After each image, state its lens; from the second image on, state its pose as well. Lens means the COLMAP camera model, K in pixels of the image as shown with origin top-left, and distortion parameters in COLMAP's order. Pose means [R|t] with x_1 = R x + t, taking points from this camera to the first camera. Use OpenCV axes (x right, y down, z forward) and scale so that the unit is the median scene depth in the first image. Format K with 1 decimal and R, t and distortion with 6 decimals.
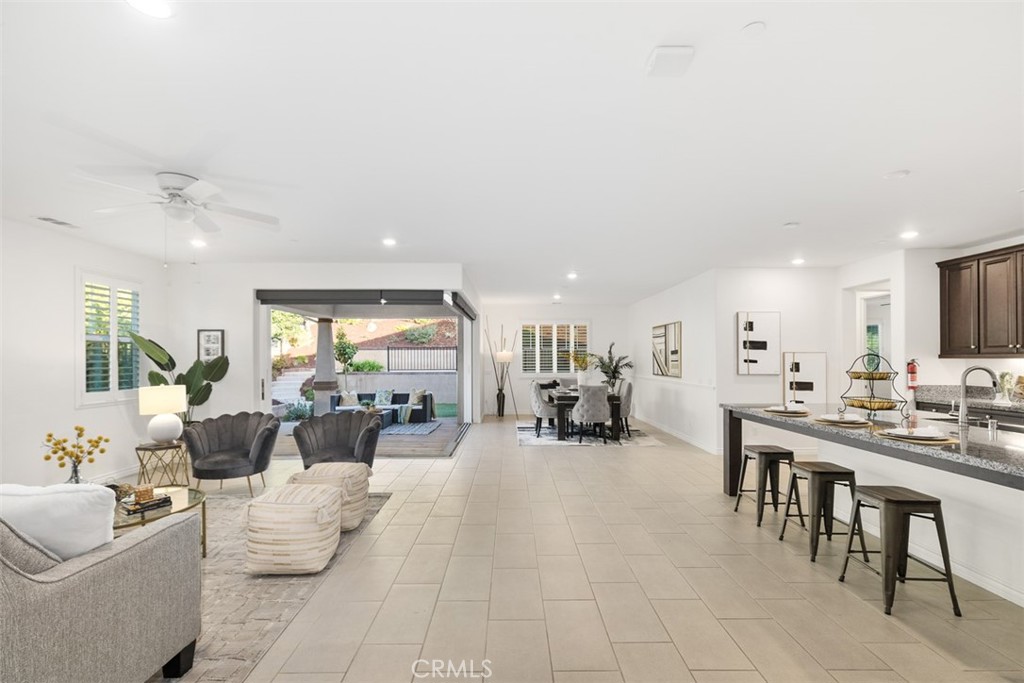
lens RADIAL K [[465.1, 0, 513.1], [0, 465.1, 357.3], [0, 0, 1]] dist [0.005677, -0.001025]
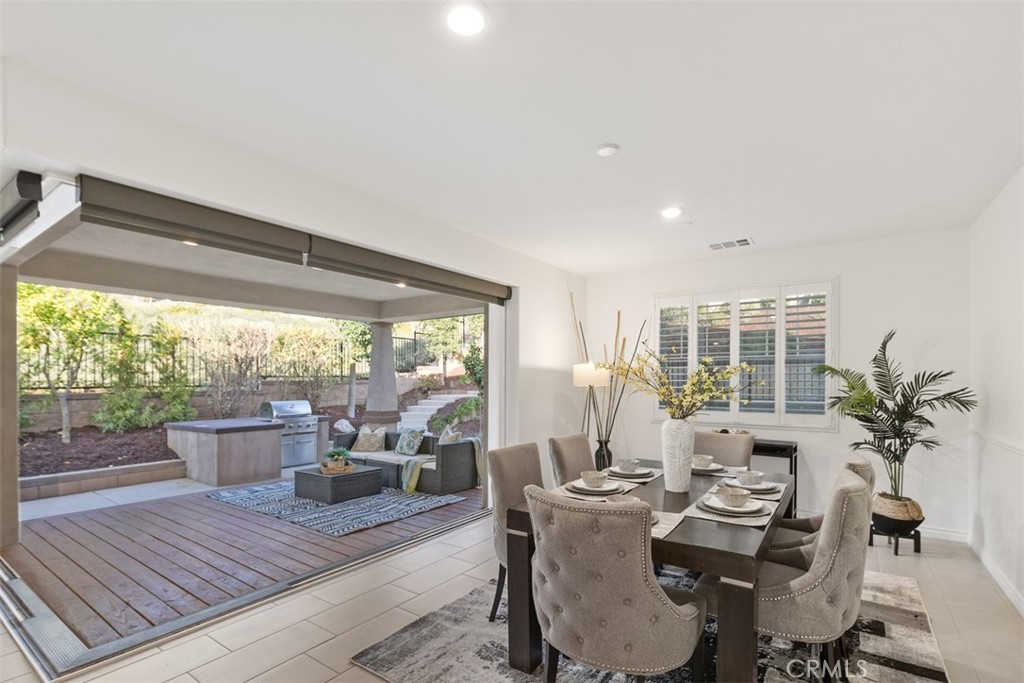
lens RADIAL K [[465.1, 0, 514.3], [0, 465.1, 384.3], [0, 0, 1]] dist [0.005677, -0.001025]
pose [[0.808024, 0.006725, -0.589111, 0.310587], [0.001192, 0.999914, 0.013049, 0.002224], [0.589148, -0.011246, 0.807947, 0.900029]]
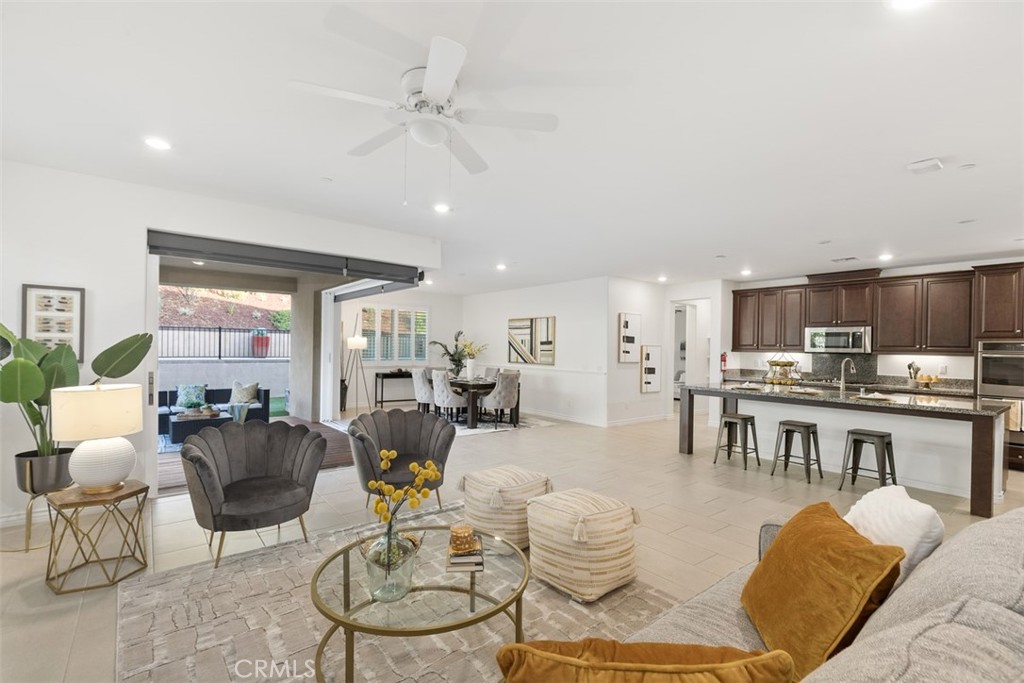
lens RADIAL K [[465.1, 0, 517.8], [0, 465.1, 346.1], [0, 0, 1]] dist [0.005677, -0.001025]
pose [[0.785577, 0.018906, 0.618474, -0.514161], [-0.020828, 0.999775, -0.004106, 0.003479], [-0.618413, -0.009656, 0.785794, 0.180962]]
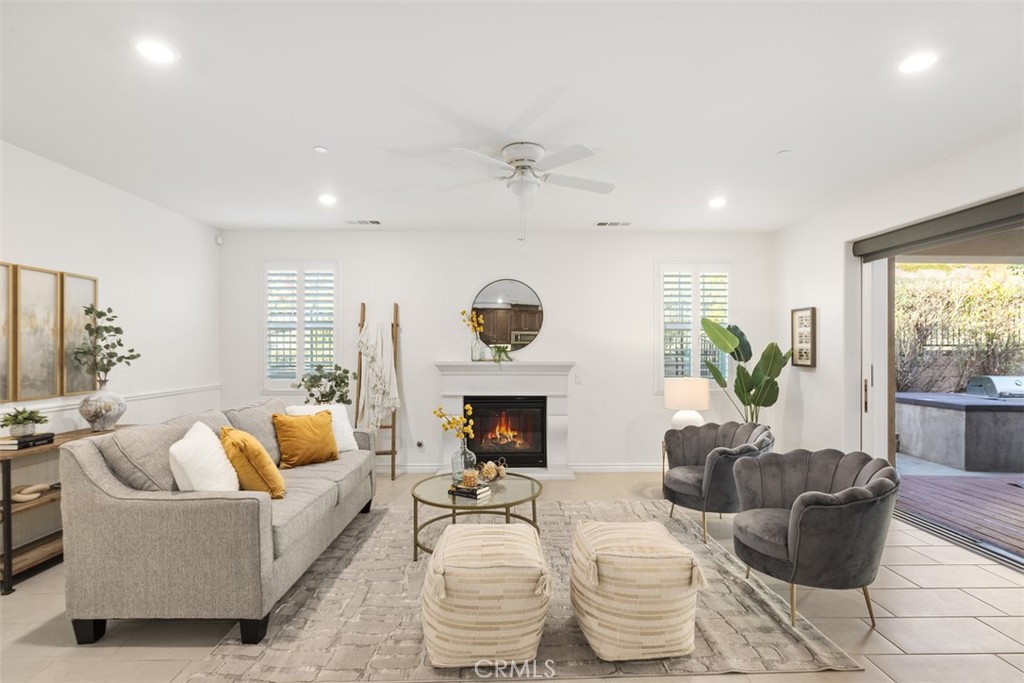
lens RADIAL K [[490.6, 0, 517.1], [0, 490.6, 349.9], [0, 0, 1]] dist [-0.000790, 0.000198]
pose [[0.025478, 0.009613, -0.999629, 0.121059], [-0.005970, 0.999937, 0.009464, 0.001998], [0.999658, 0.005727, 0.025533, 0.481671]]
